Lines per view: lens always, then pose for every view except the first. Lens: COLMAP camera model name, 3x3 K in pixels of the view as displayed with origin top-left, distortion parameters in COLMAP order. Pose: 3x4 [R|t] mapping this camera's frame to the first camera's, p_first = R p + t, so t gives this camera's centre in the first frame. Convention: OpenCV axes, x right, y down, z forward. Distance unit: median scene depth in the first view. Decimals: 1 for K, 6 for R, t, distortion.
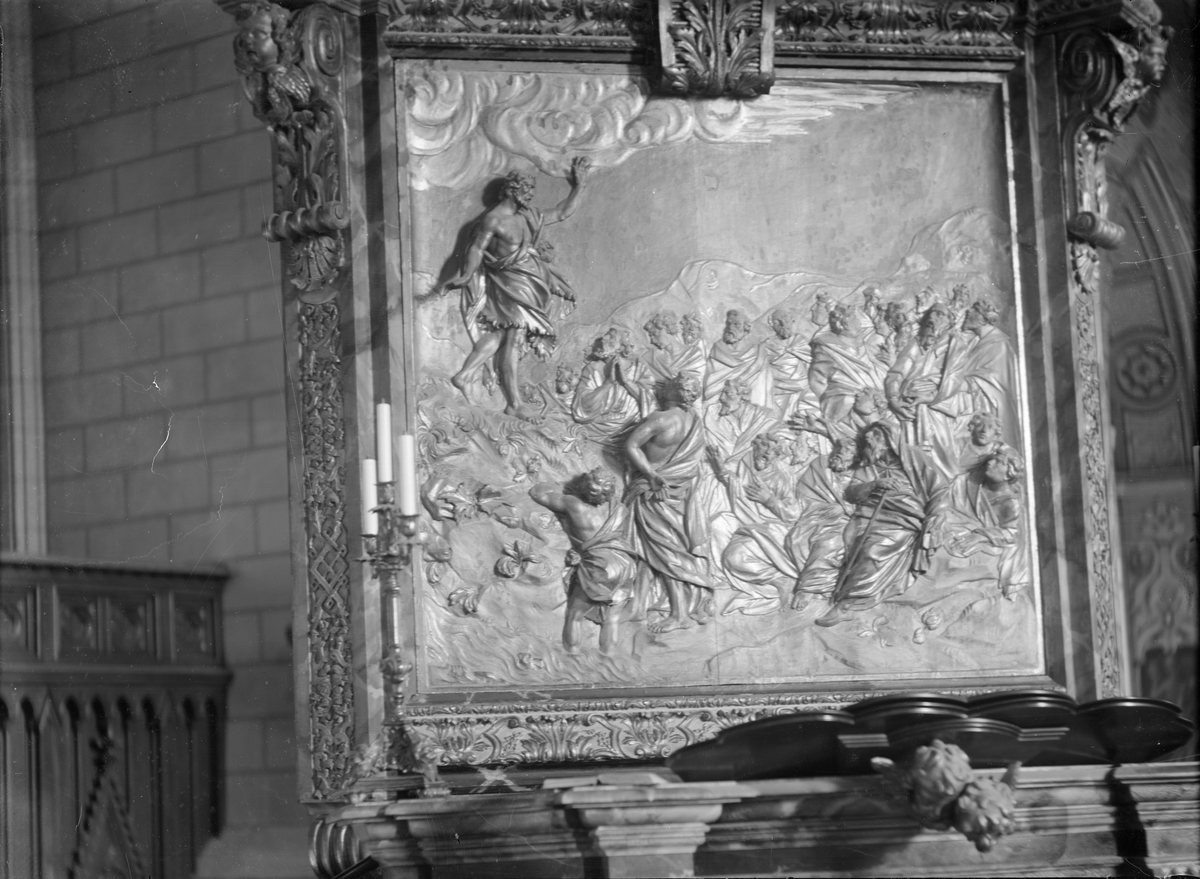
lens RADIAL K [[2471.4, 0, 599.4], [0, 2471.4, 494.8], [0, 0, 1]] dist [0.020945, 0.413234]
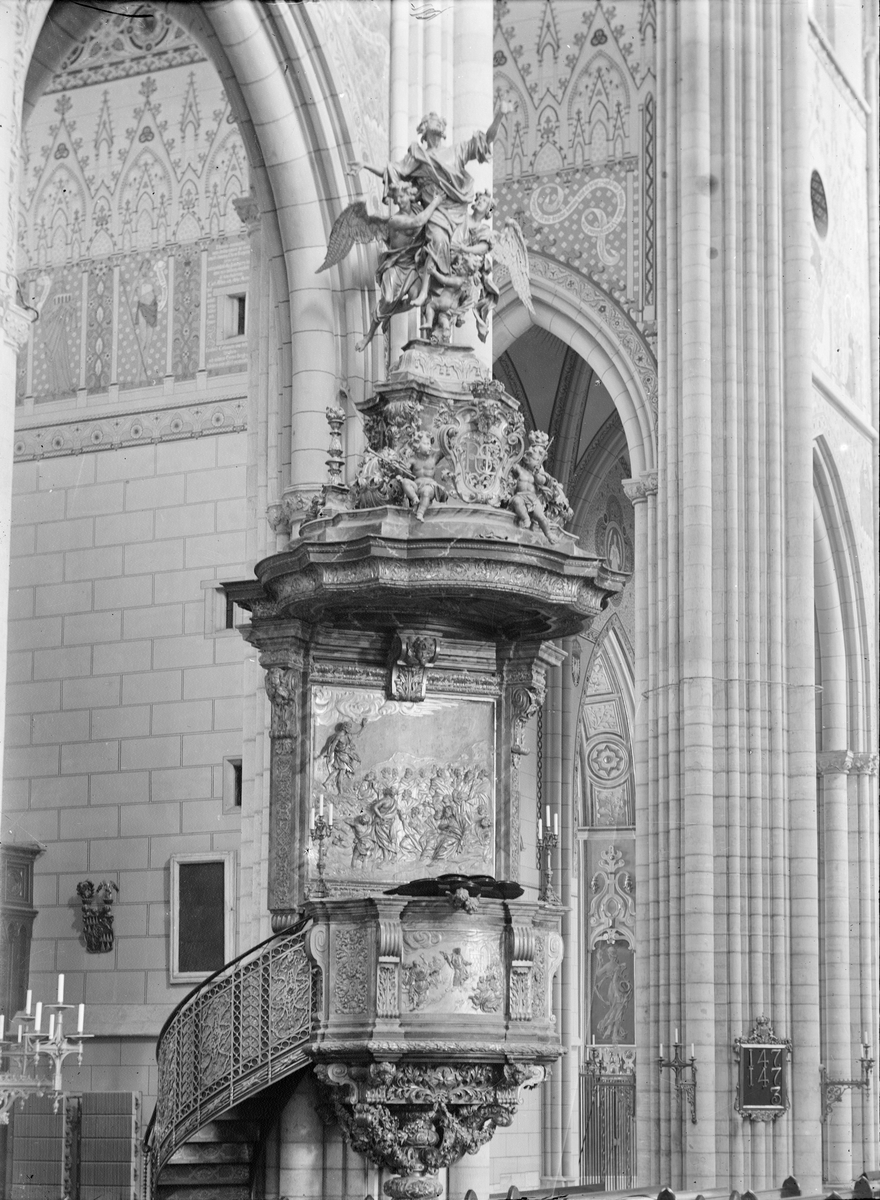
lens RADIAL K [[2471.4, 0, 440.0], [0, 2471.4, 600.0], [0, 0, 1]] dist [0.020945, 0.413234]
pose [[0.990159, 0.078907, 0.115582, -0.300055], [-0.068268, 0.993296, -0.093283, 0.006470], [-0.122168, 0.084475, 0.988908, -2.260716]]
